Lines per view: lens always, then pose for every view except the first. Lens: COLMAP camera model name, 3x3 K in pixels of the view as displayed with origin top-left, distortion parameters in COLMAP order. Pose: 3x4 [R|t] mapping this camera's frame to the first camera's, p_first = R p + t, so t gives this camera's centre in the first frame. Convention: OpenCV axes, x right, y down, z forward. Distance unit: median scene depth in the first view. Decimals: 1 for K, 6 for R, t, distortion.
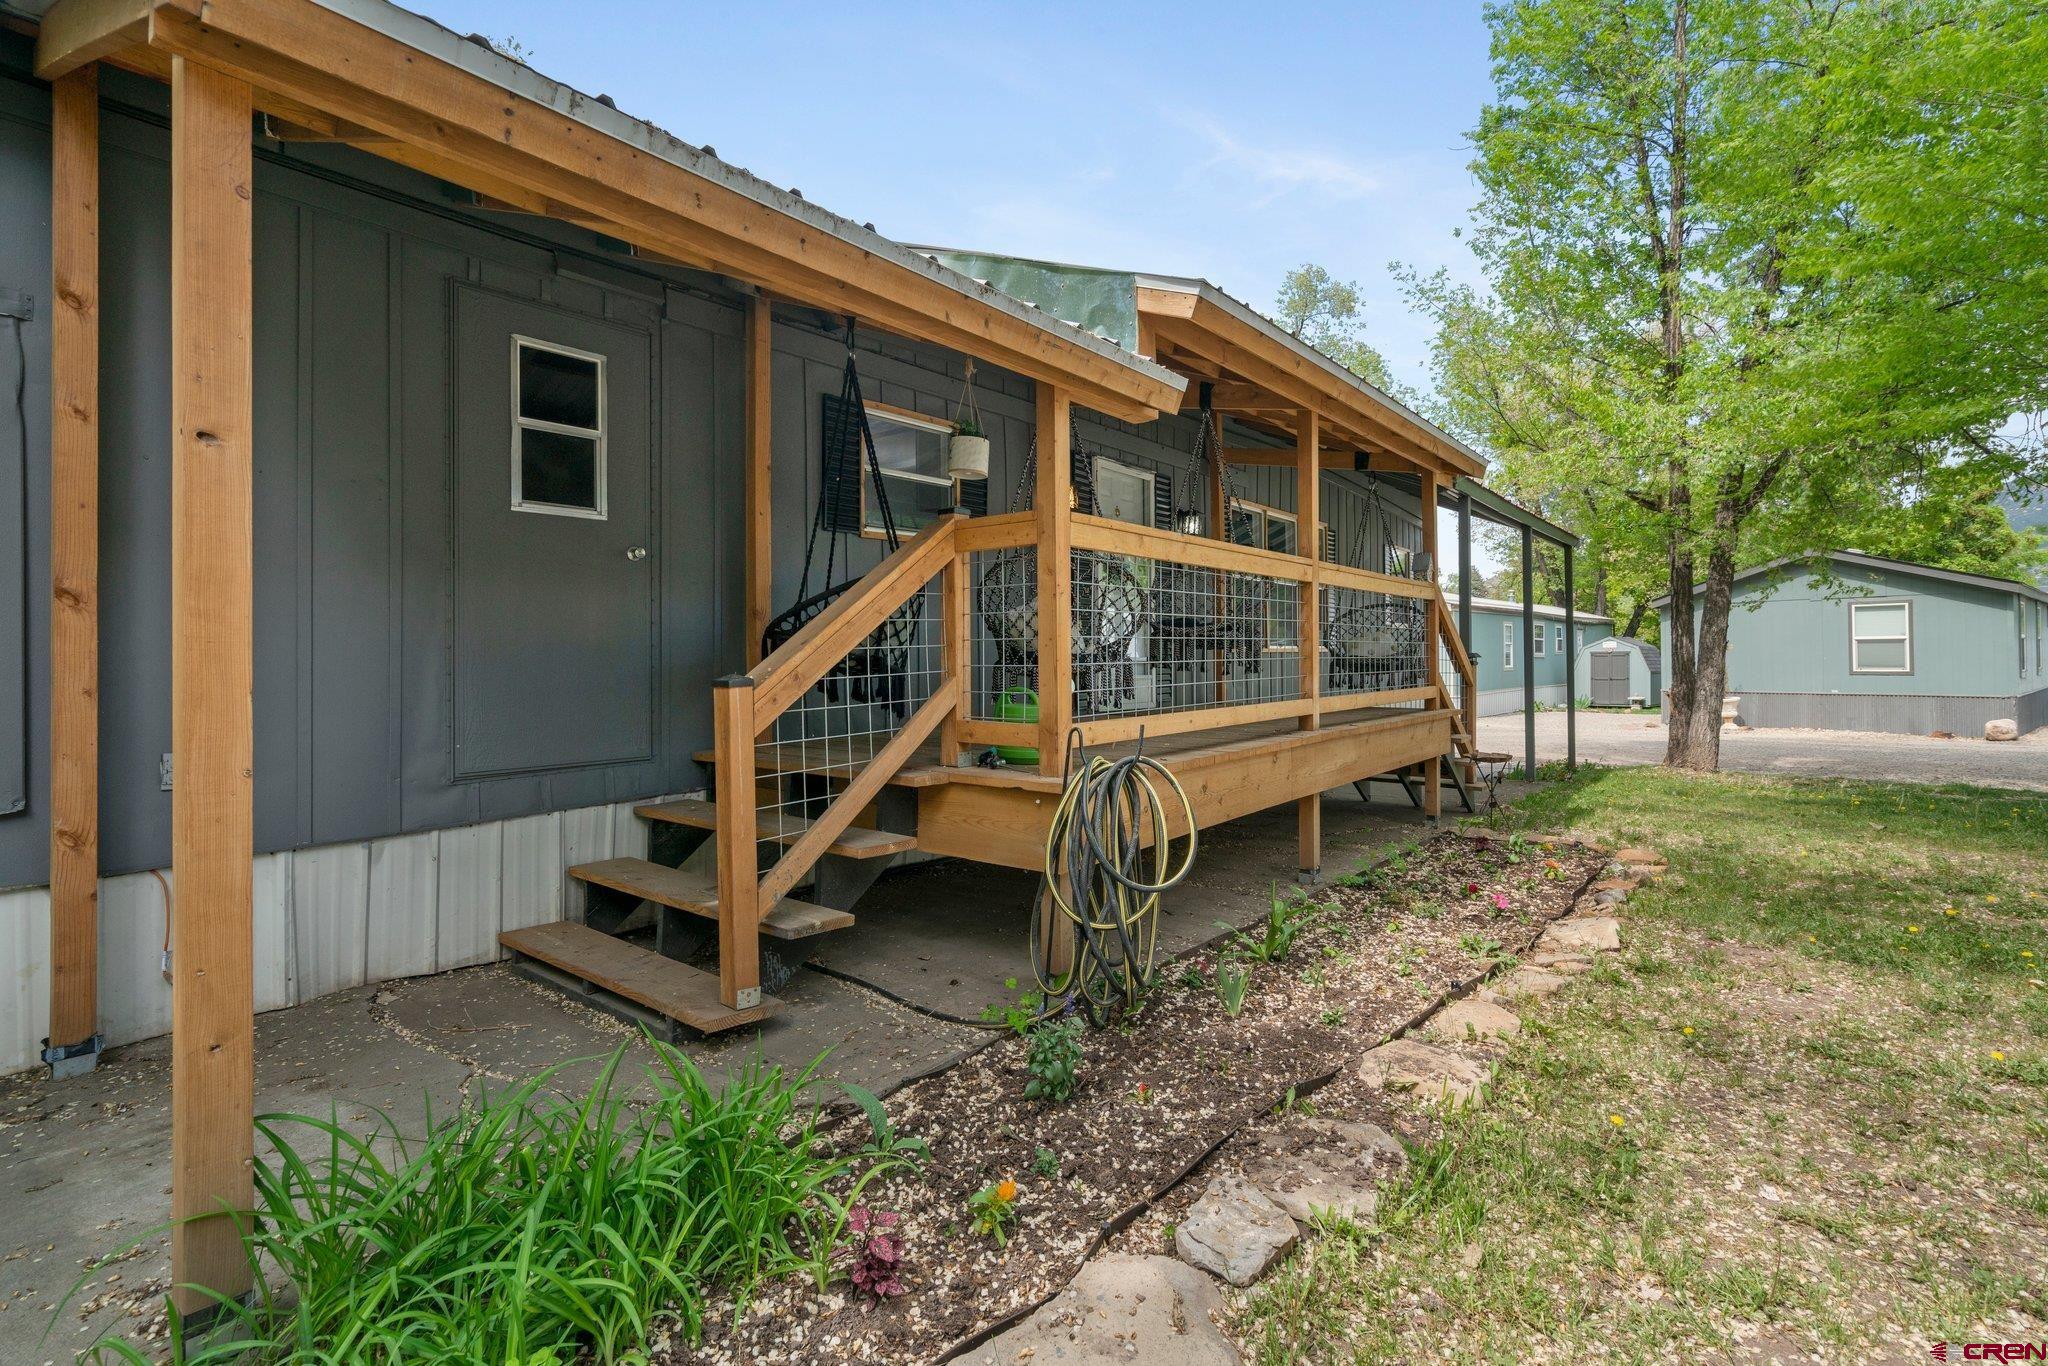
lens RADIAL K [[935.6, 0, 1014.1], [0, 935.6, 688.4], [0, 0, 1]] dist [-0.000629, -0.000564]
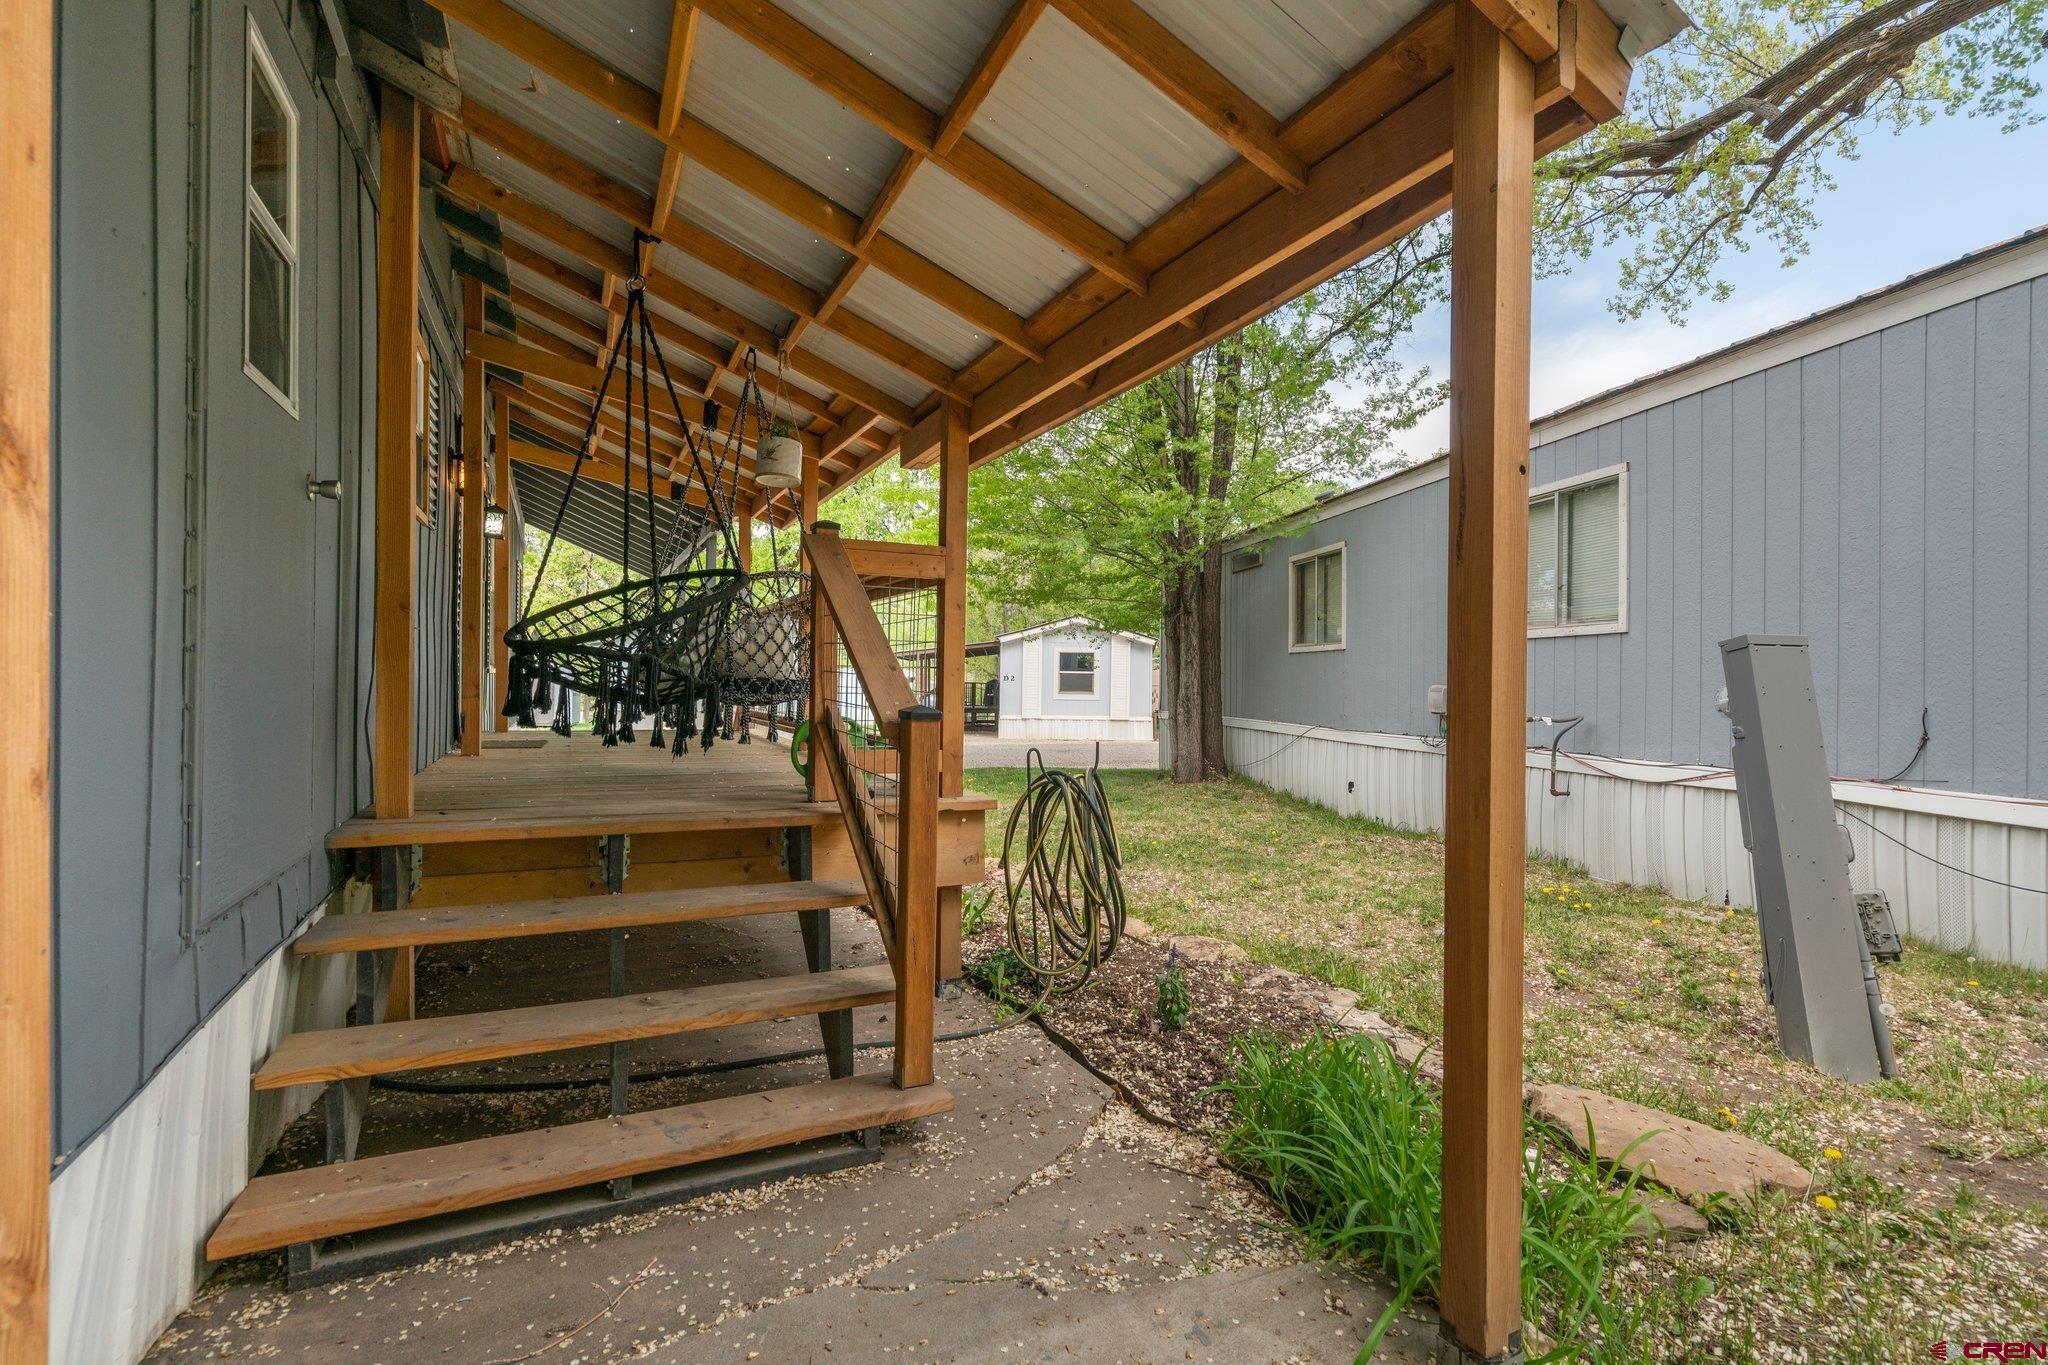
lens RADIAL K [[935.6, 0, 1014.1], [0, 935.6, 687.9], [0, 0, 1]] dist [-0.000629, -0.000564]
pose [[0.426016, 0.014295, 0.904603, -0.873607], [0.016127, 0.999596, -0.023391, -0.002912], [-0.904572, 0.024554, 0.425613, 0.452881]]
